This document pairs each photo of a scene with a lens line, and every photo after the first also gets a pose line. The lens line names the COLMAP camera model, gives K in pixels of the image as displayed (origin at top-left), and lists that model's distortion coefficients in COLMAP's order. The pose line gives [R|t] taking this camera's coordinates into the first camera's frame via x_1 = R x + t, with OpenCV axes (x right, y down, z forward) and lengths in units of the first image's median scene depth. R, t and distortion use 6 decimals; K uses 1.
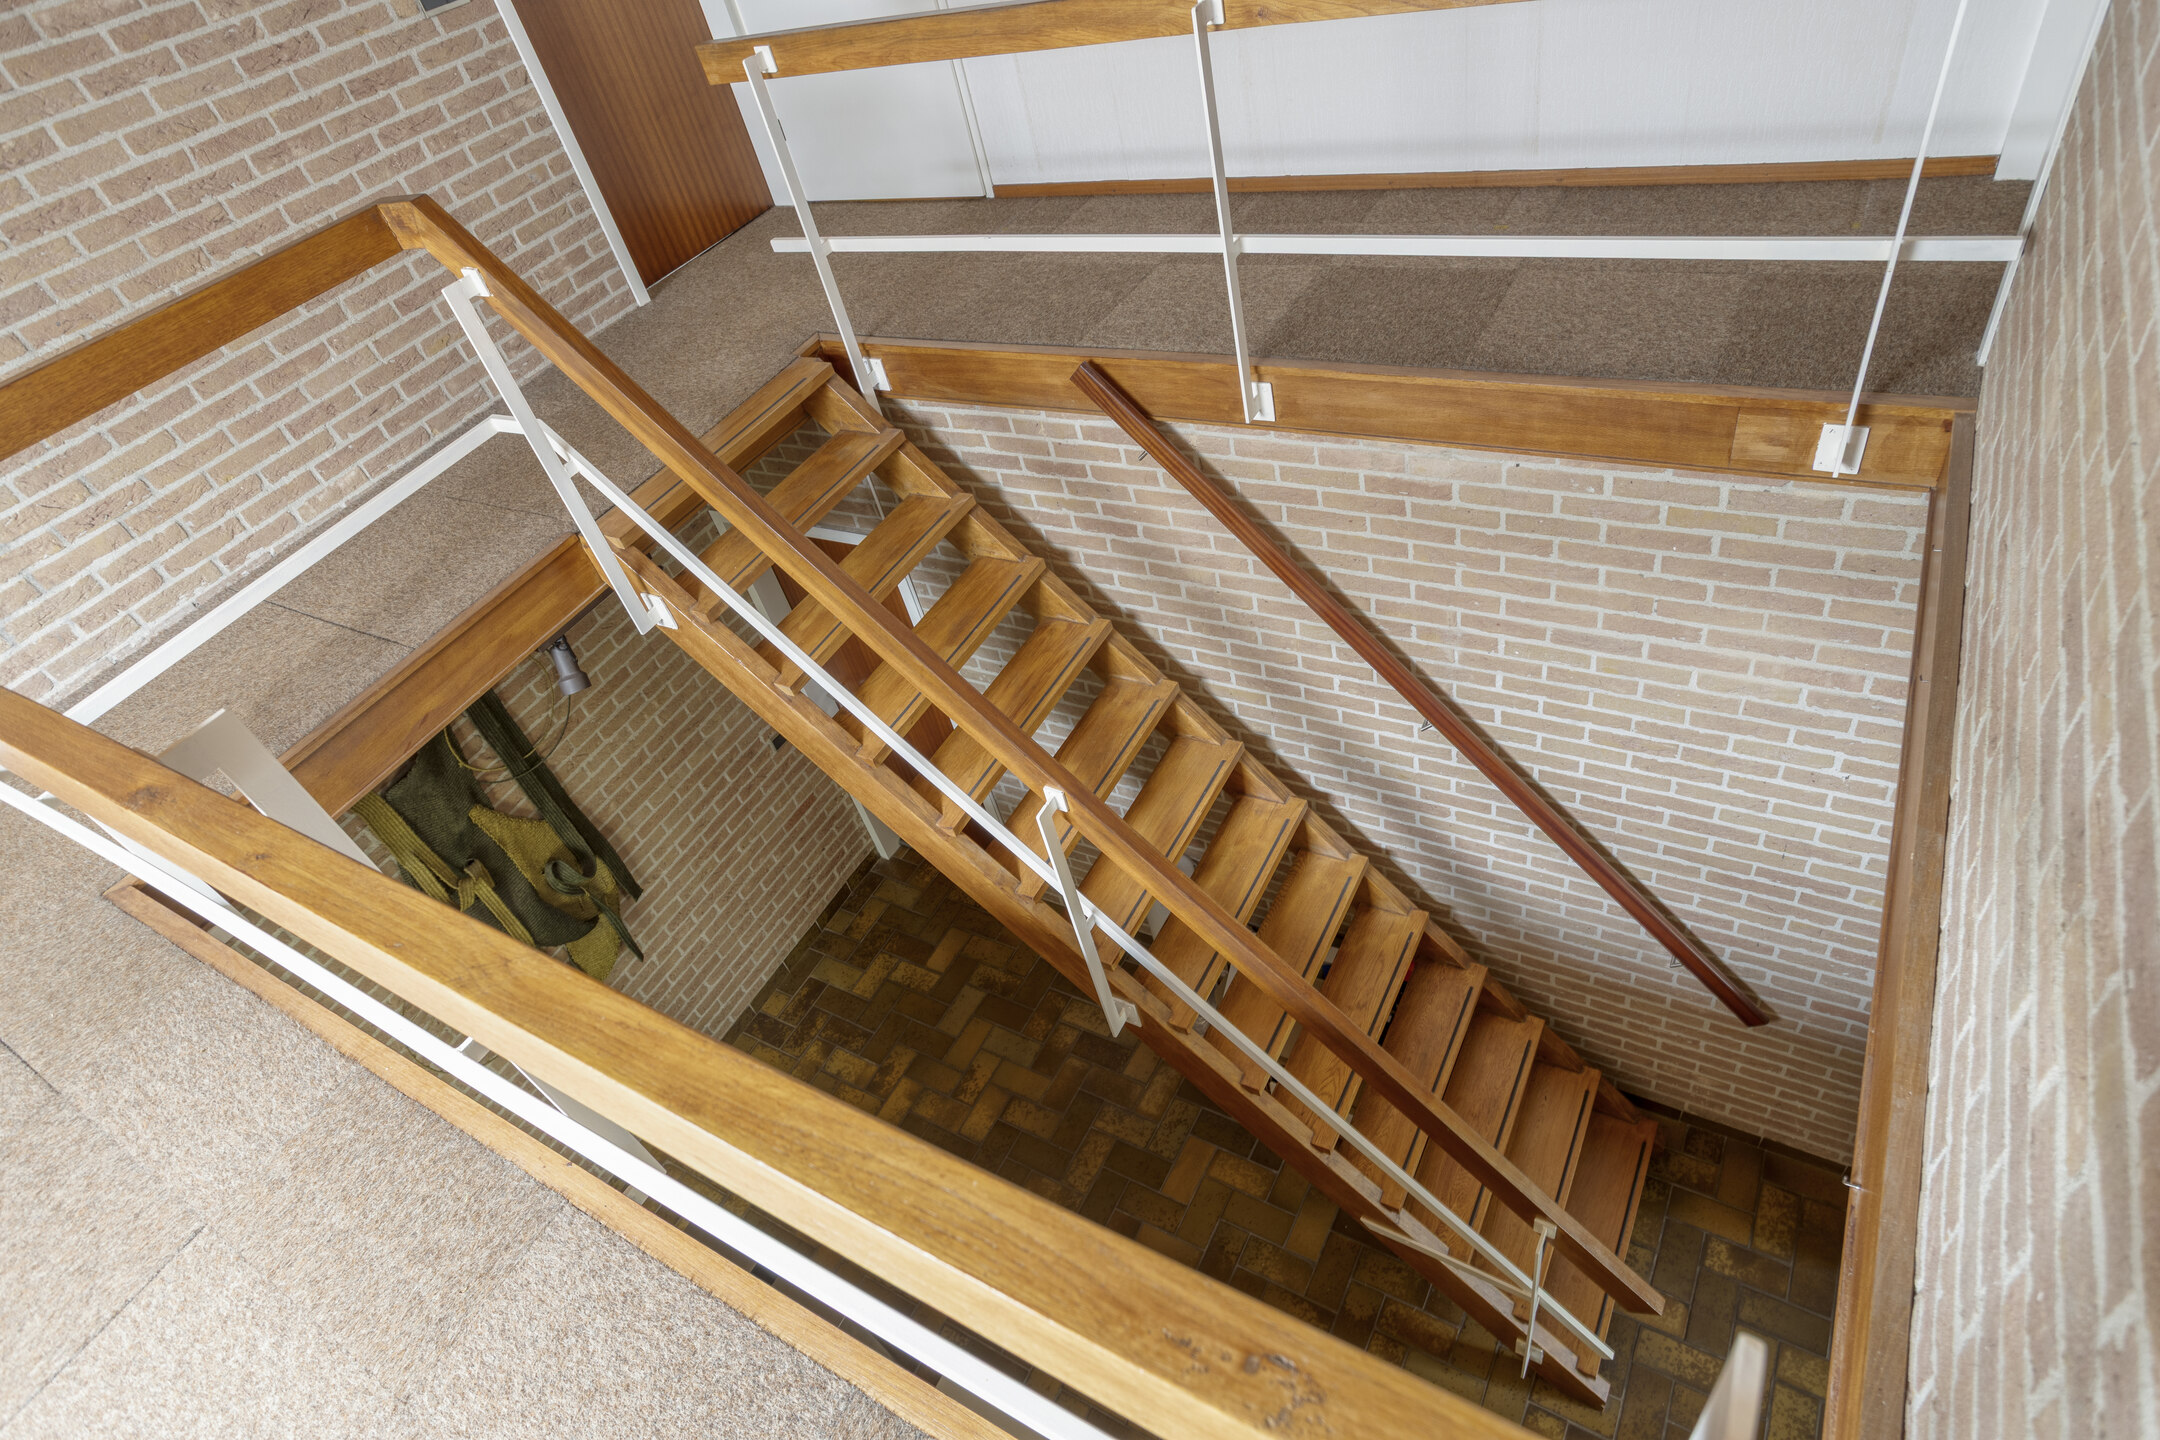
lens RADIAL K [[1163.5, 0, 1062.9], [0, 1163.5, 694.1], [0, 0, 1]] dist [-0.043462, 0.036958]
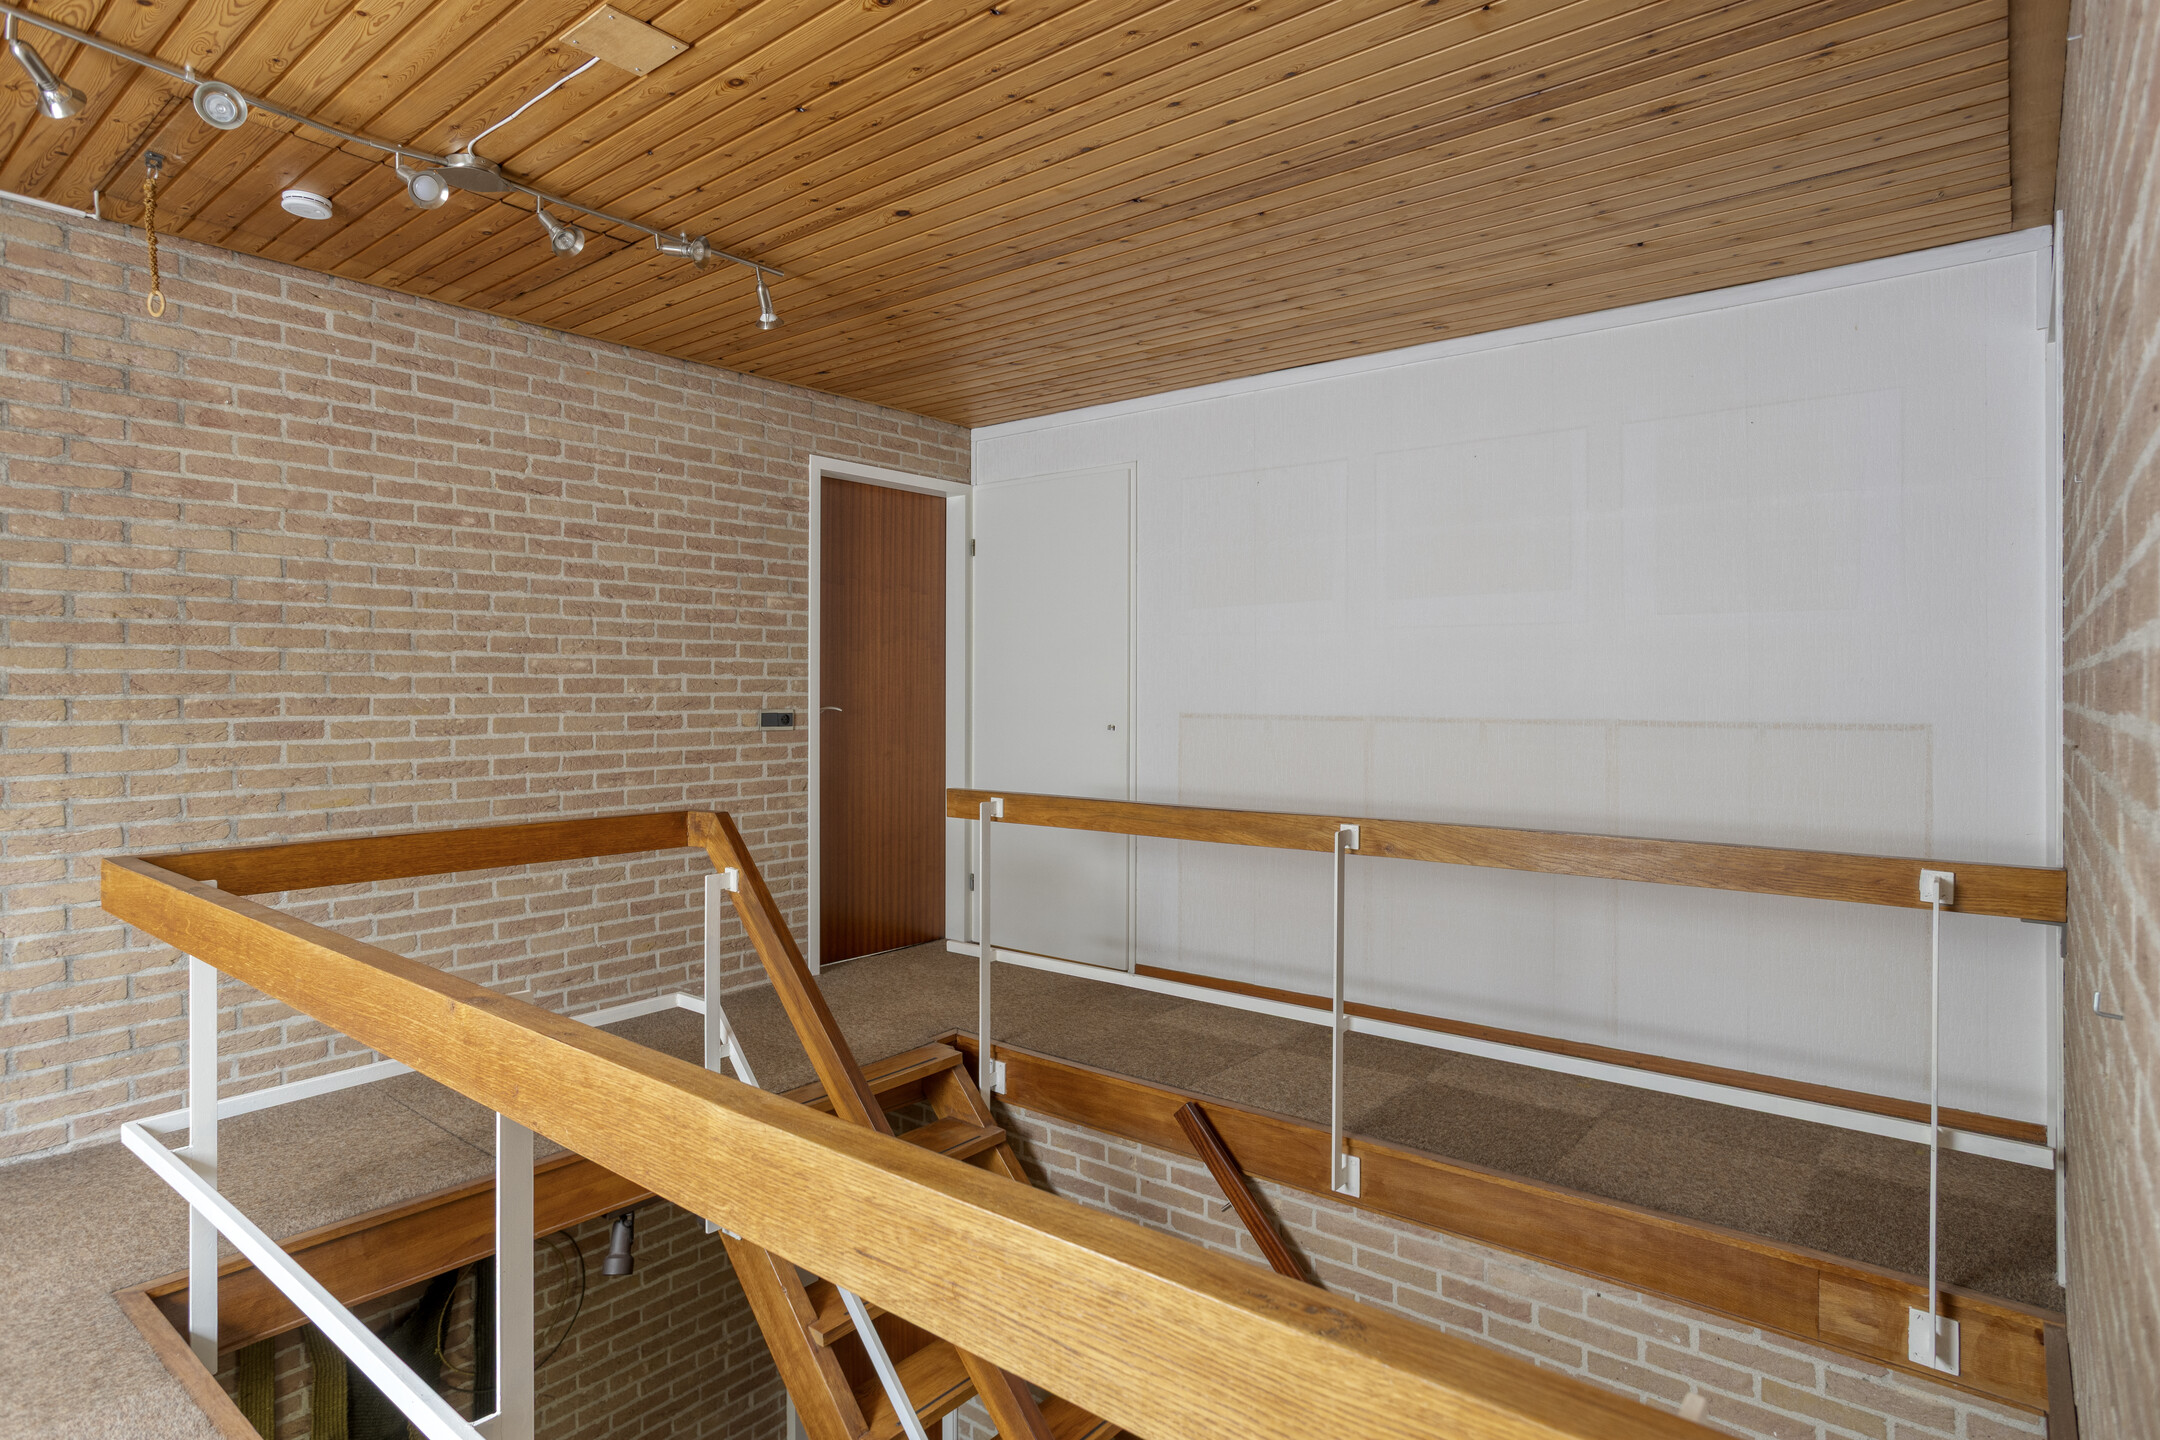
lens RADIAL K [[1163.5, 0, 1062.9], [0, 1163.5, 694.1], [0, 0, 1]] dist [-0.043462, 0.036958]
pose [[0.962641, 0.220241, -0.157535, -0.010130], [-0.269766, 0.729647, -0.628364, 0.152256], [-0.023446, 0.647386, 0.761801, -0.075539]]
